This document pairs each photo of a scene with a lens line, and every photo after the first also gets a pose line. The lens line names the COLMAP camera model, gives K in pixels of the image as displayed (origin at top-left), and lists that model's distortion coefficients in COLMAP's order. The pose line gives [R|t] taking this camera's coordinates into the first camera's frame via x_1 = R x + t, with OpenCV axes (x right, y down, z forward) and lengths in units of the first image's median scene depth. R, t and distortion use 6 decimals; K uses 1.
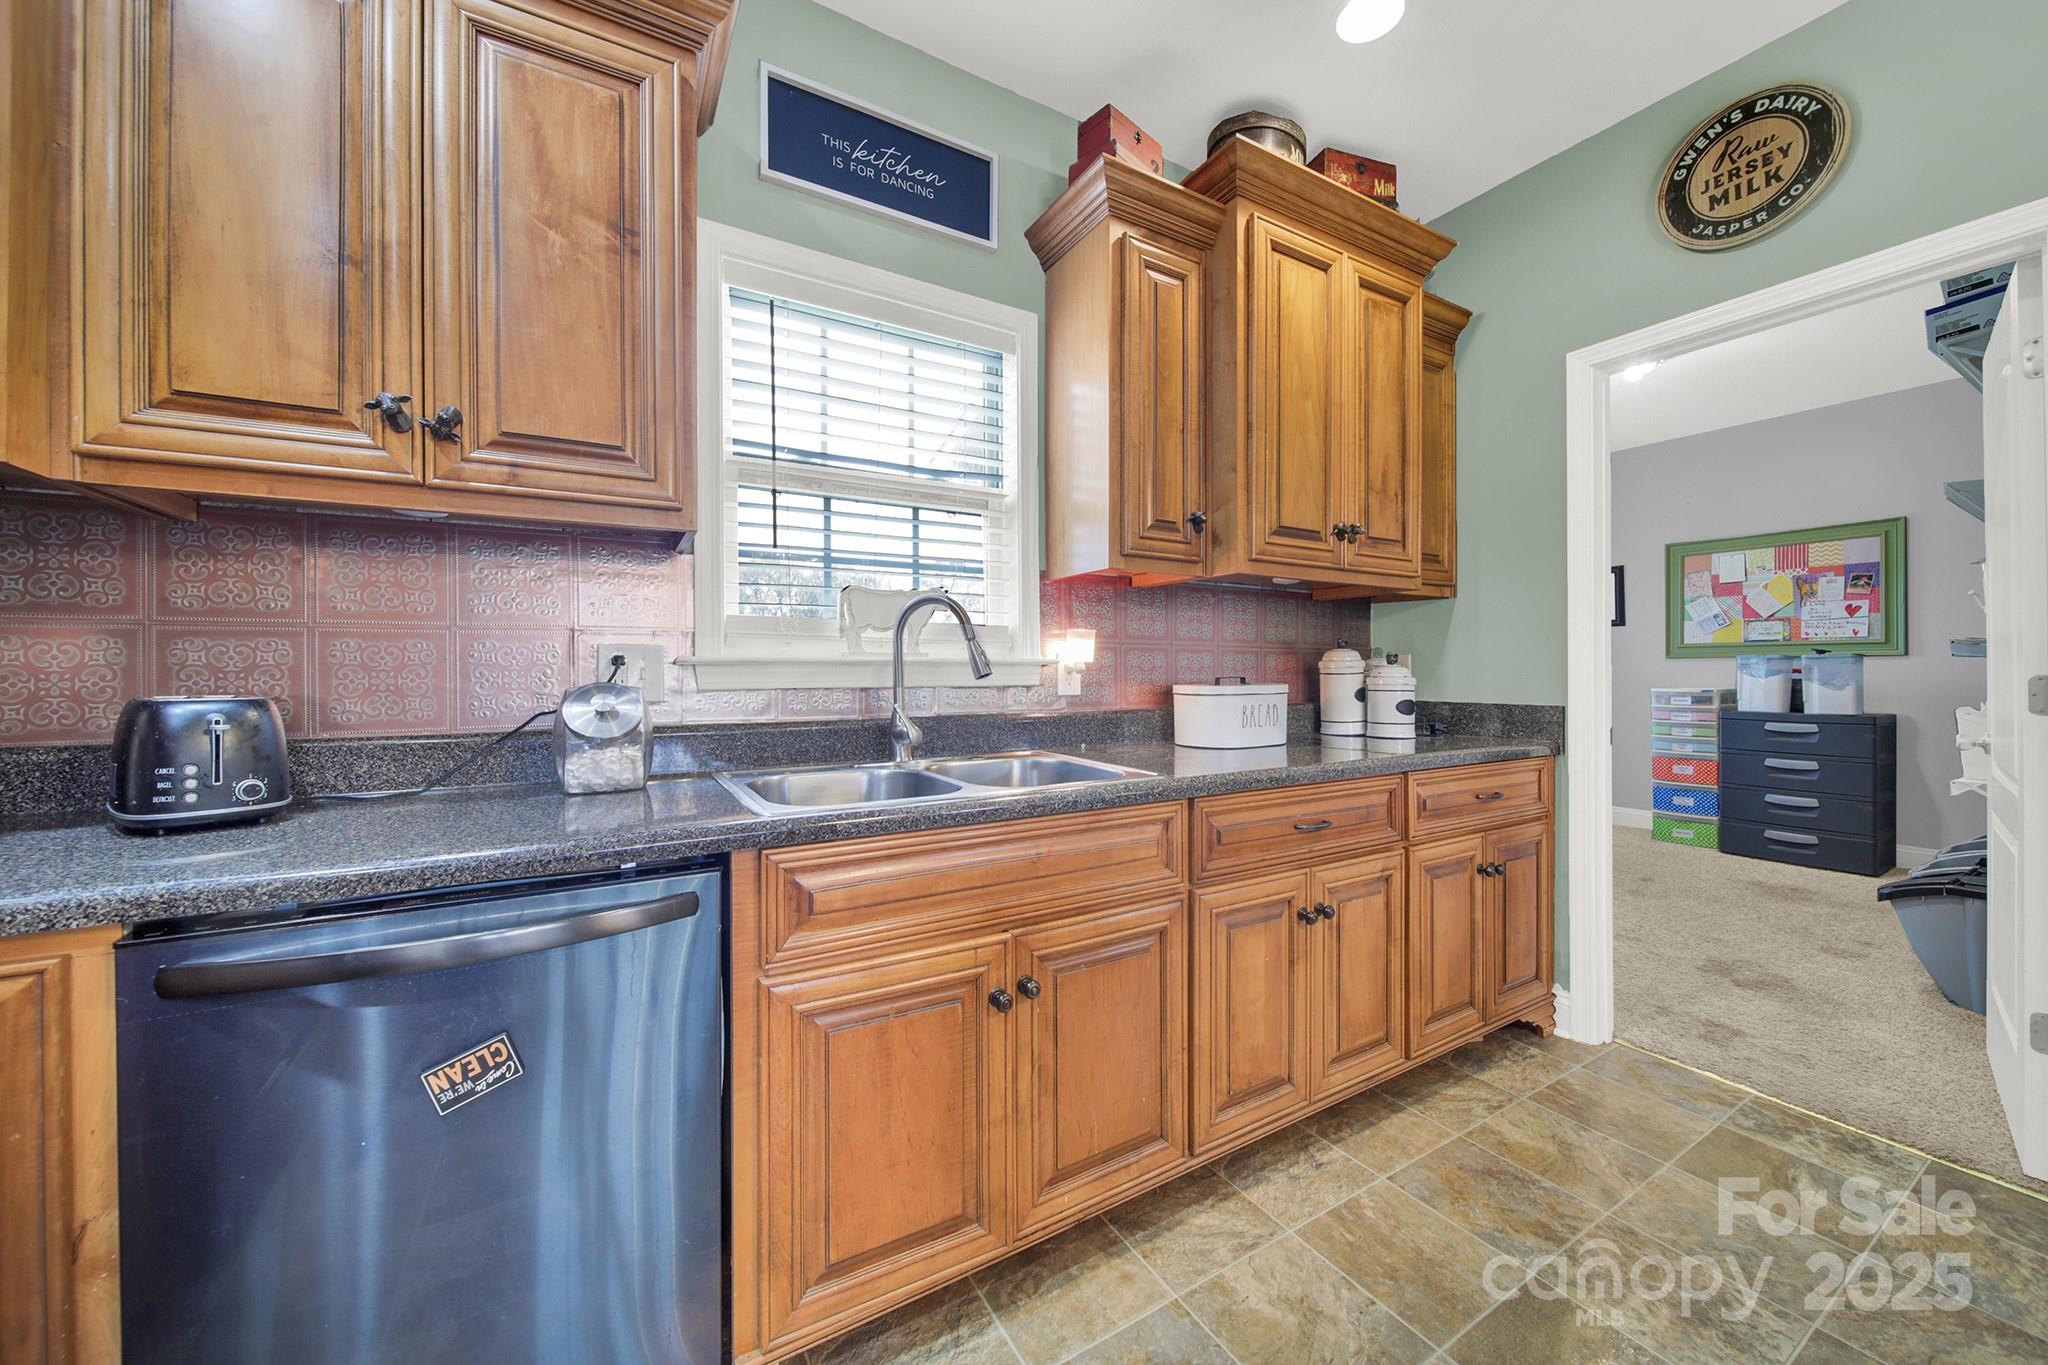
lens RADIAL K [[734.9, 0, 1025.3], [0, 734.9, 669.9], [0, 0, 1]] dist [0.000462, -0.001474]
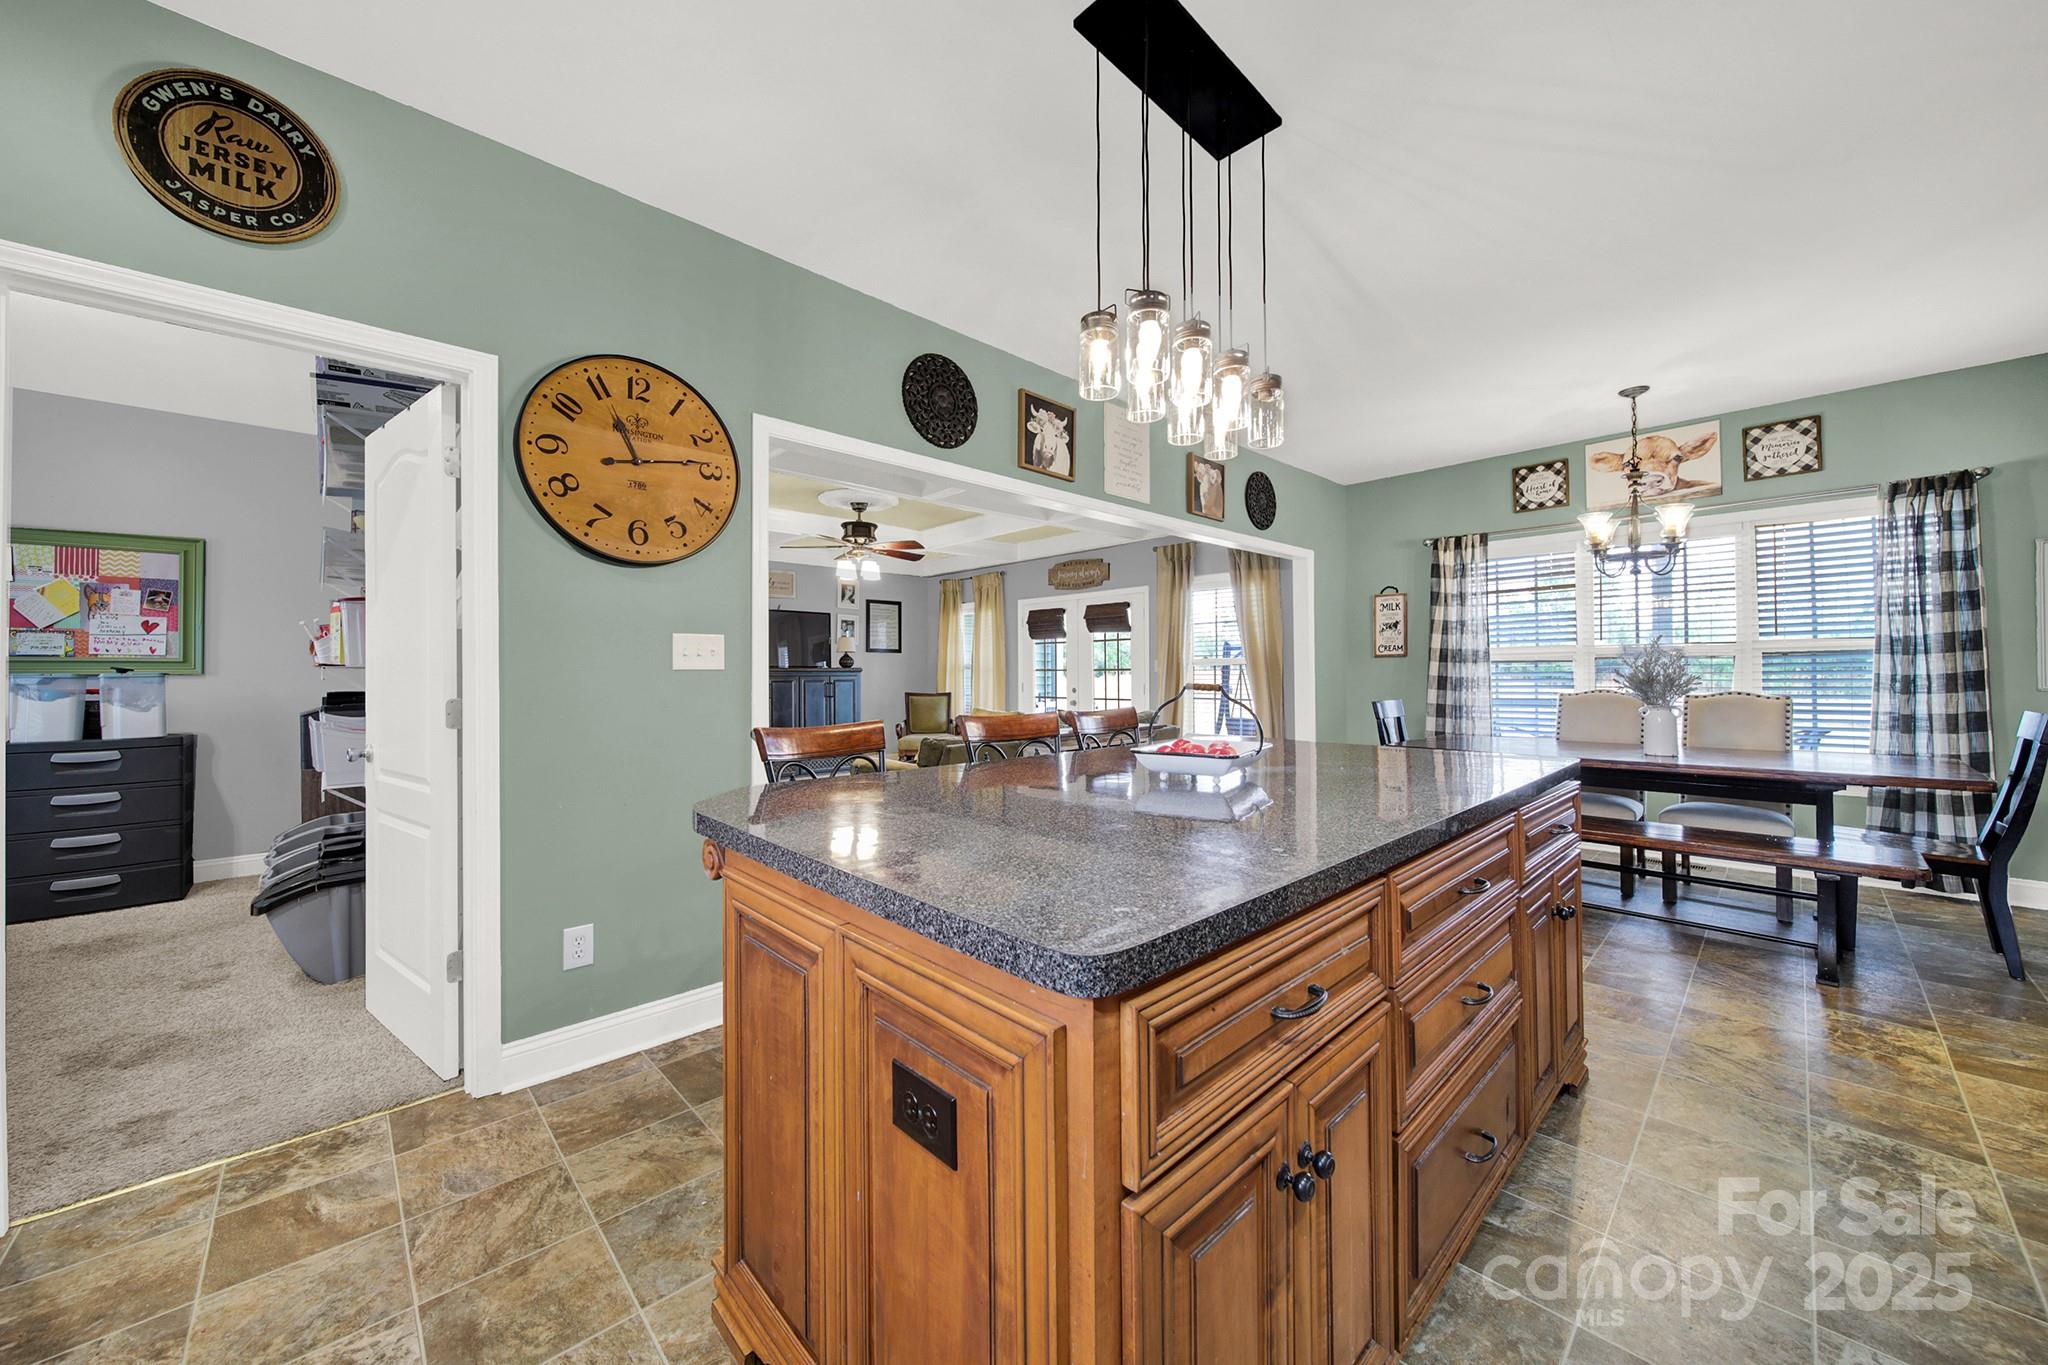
lens RADIAL K [[734.9, 0, 1025.3], [0, 734.9, 669.9], [0, 0, 1]] dist [0.000462, -0.001474]
pose [[-0.227825, 0.009176, 0.973659, -0.110897], [0.005633, 0.999951, -0.008106, -0.021072], [-0.973686, 0.003638, -0.227865, 0.198365]]
